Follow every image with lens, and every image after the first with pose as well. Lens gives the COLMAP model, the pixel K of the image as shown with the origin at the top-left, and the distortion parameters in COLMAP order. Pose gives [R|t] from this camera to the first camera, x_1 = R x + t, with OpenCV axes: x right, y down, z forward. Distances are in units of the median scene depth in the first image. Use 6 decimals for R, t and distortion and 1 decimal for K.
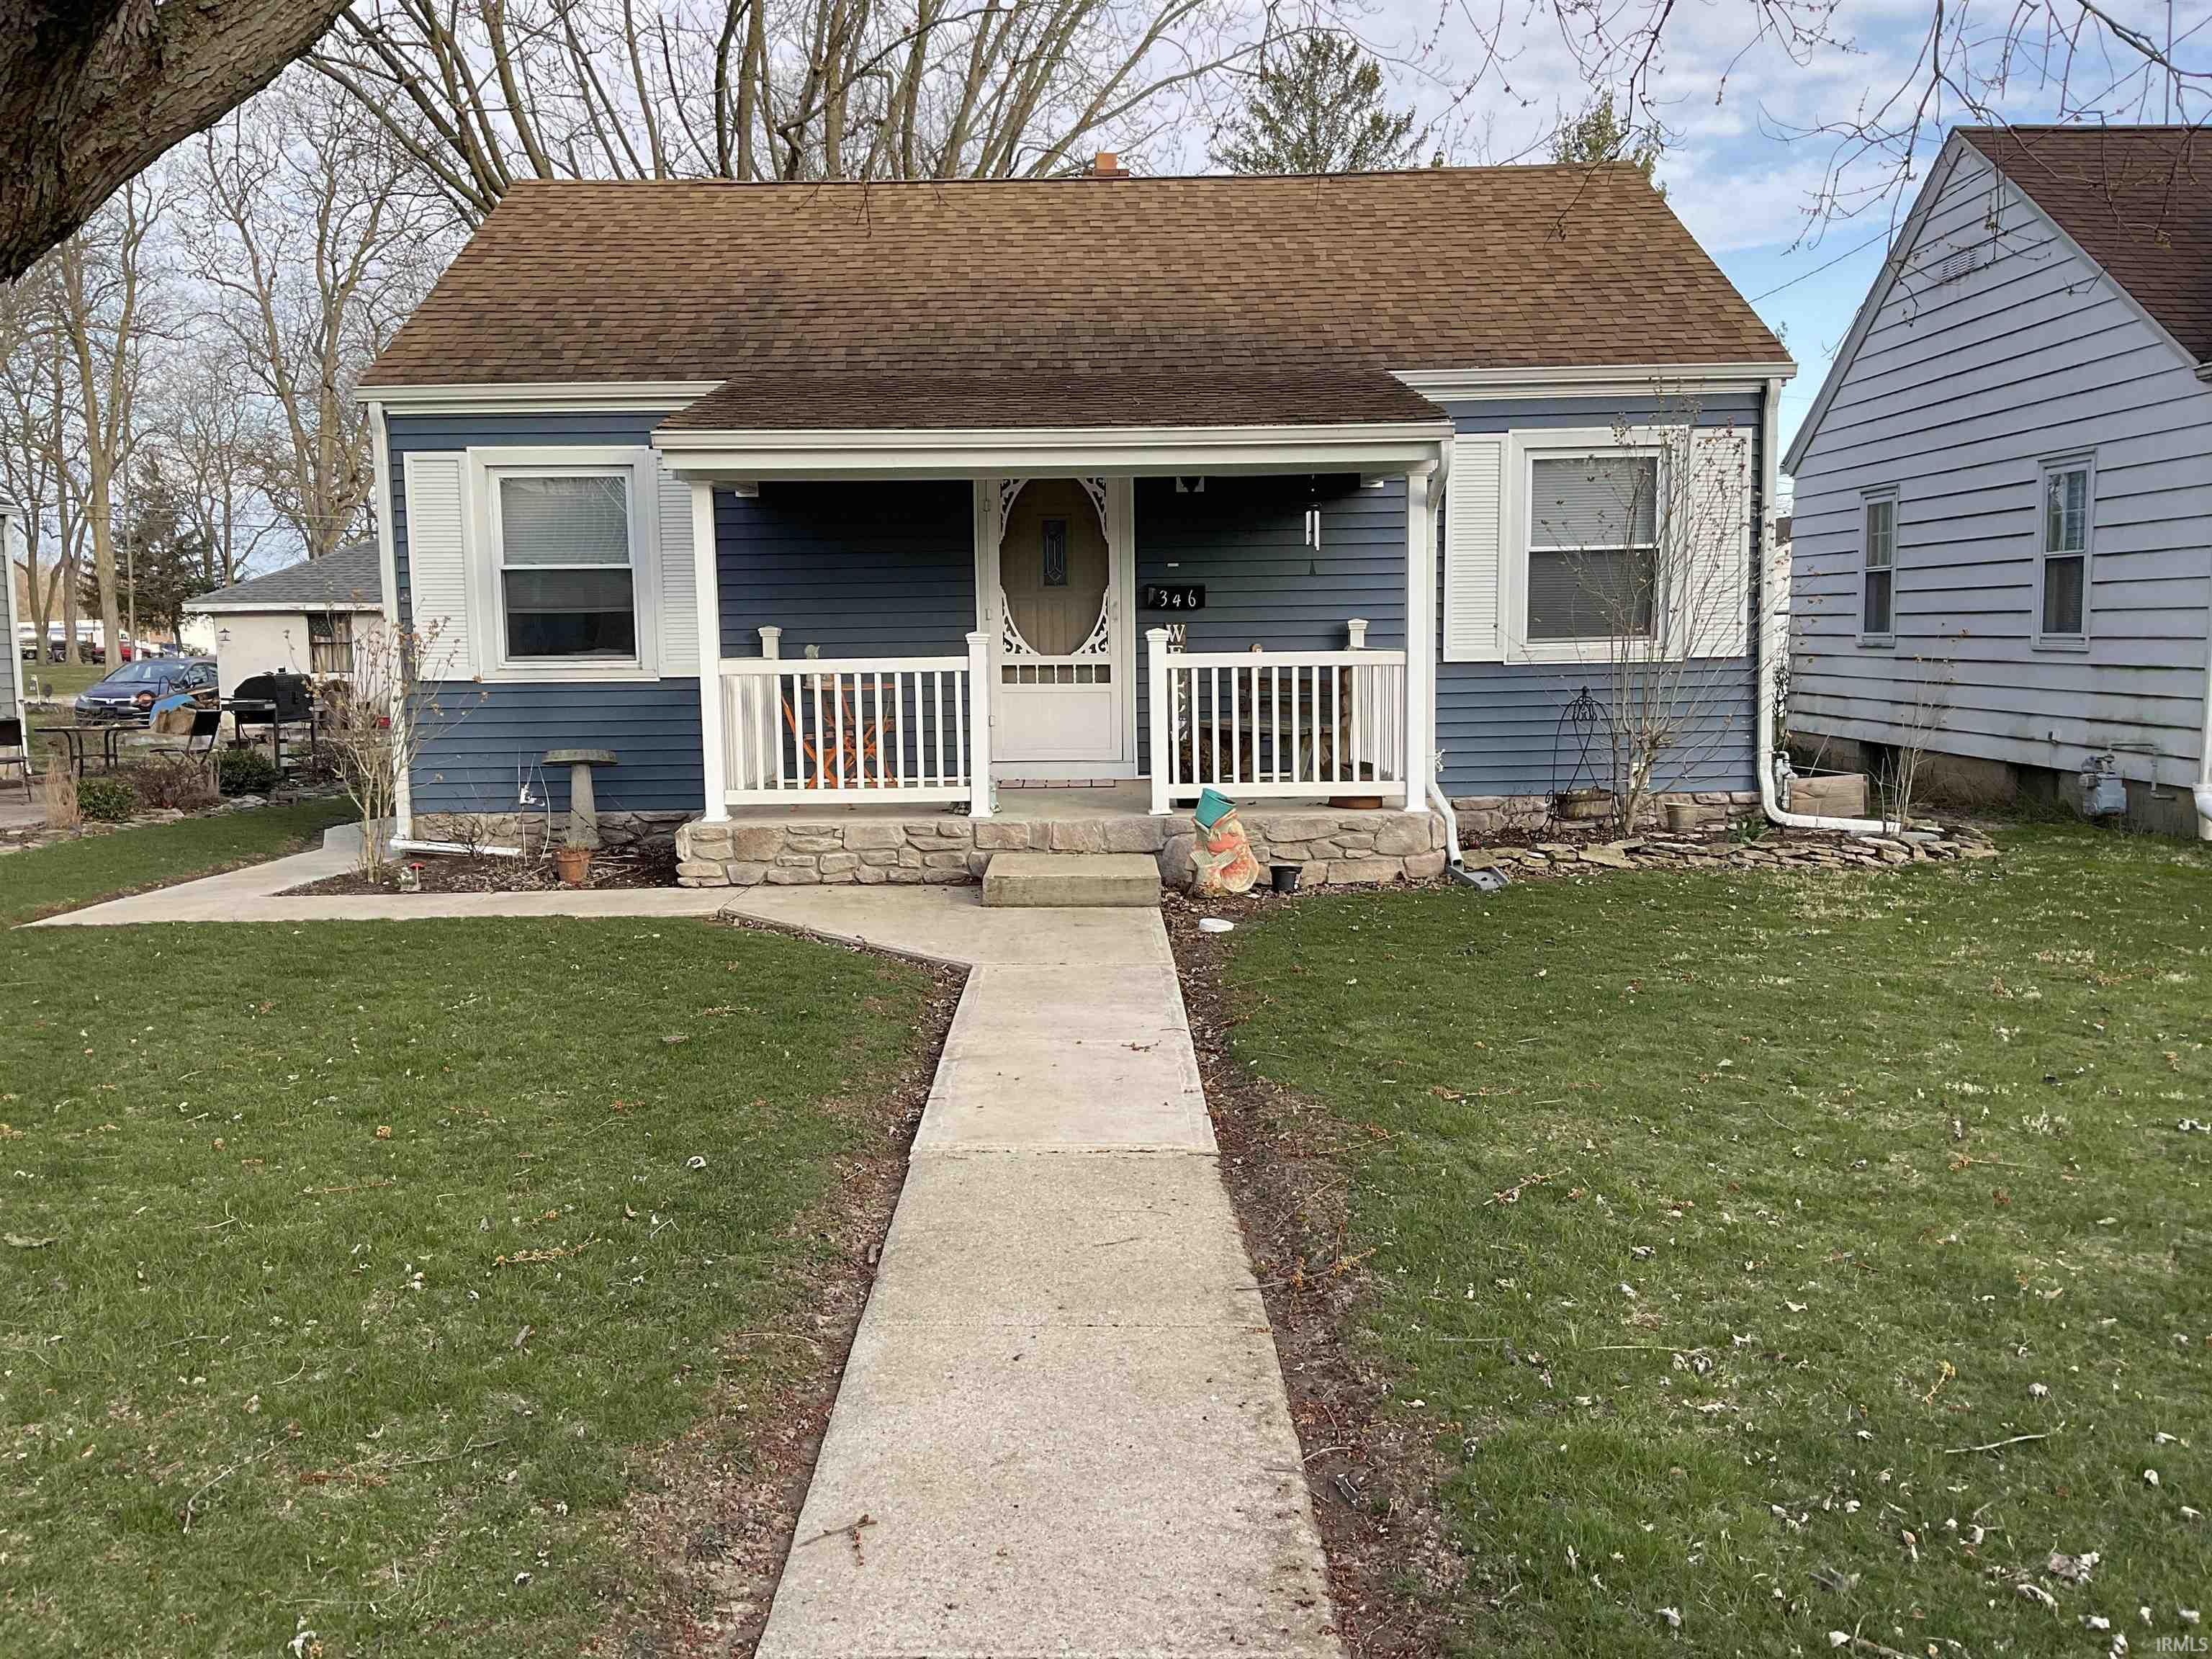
lens RADIAL K [[1852.9, 0, 1106.0], [0, 1852.9, 829.5], [0, 0, 1]] dist [0.133239, -0.321092]
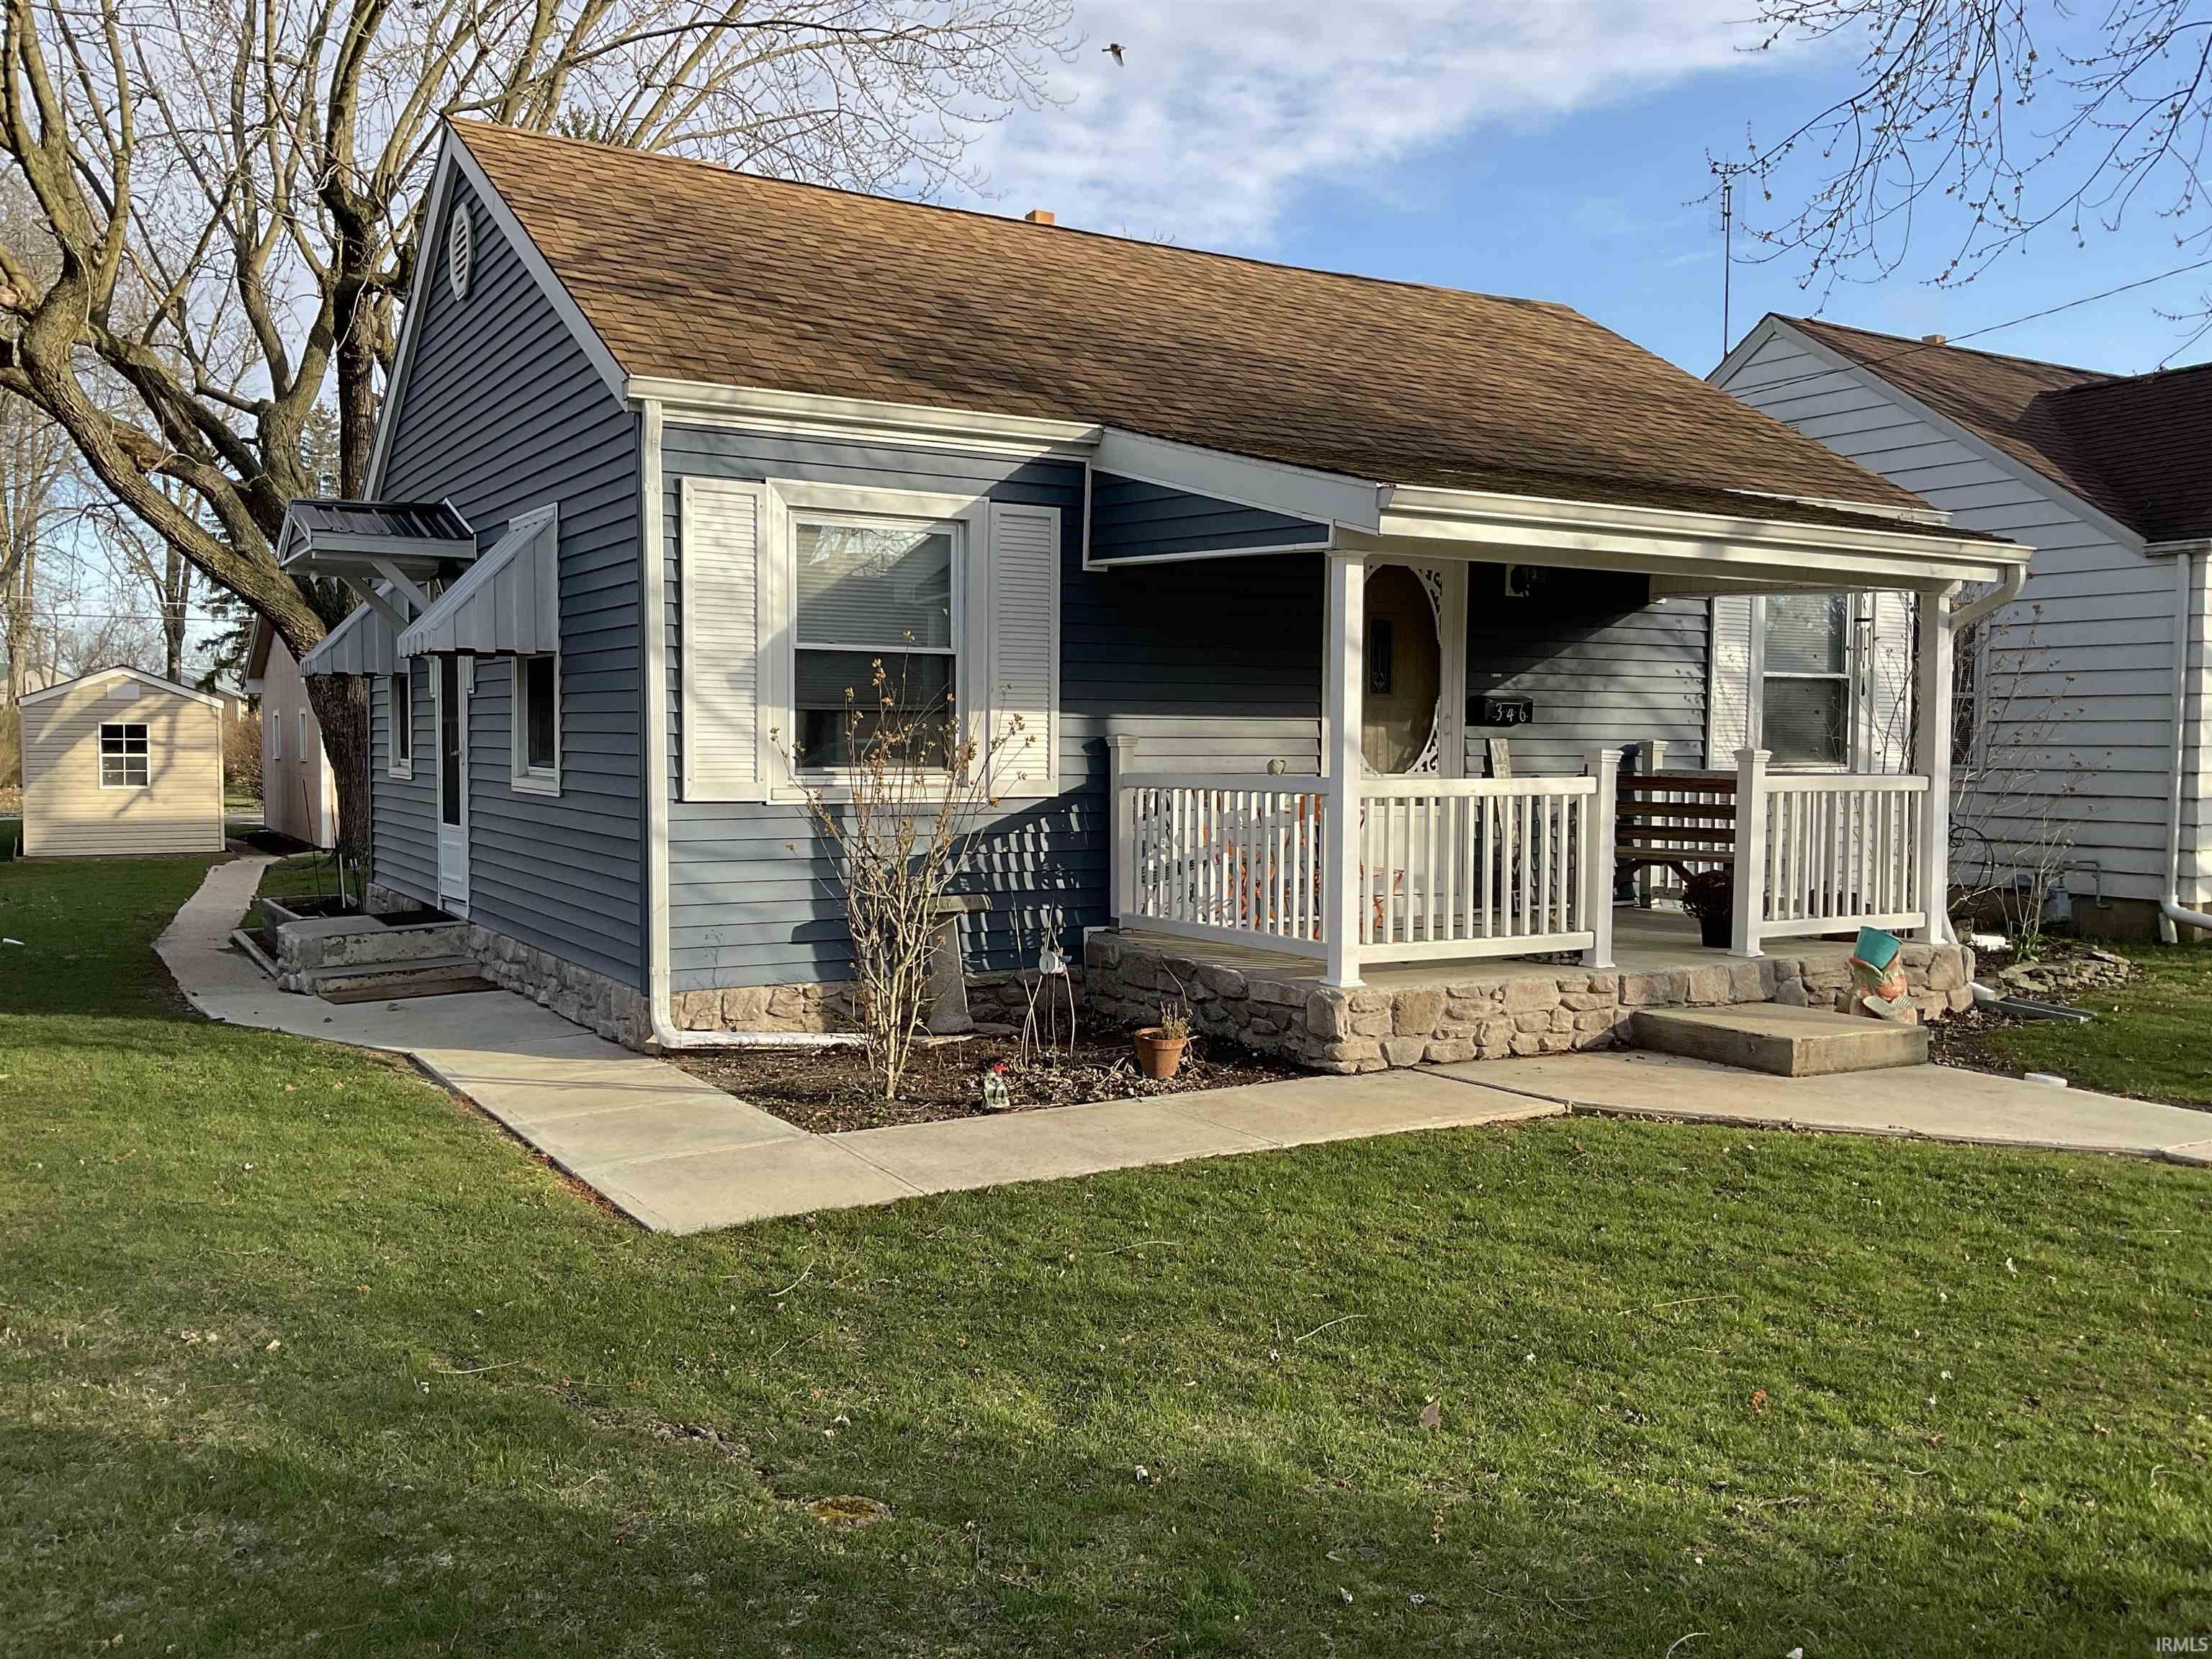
lens RADIAL K [[1852.9, 0, 1106.0], [0, 1852.9, 829.5], [0, 0, 1]] dist [0.133239, -0.321092]
pose [[0.863345, -0.002861, 0.504606, -0.595950], [0.034289, 0.998005, -0.053007, -0.027472], [-0.503448, 0.063066, 0.861721, 0.332257]]
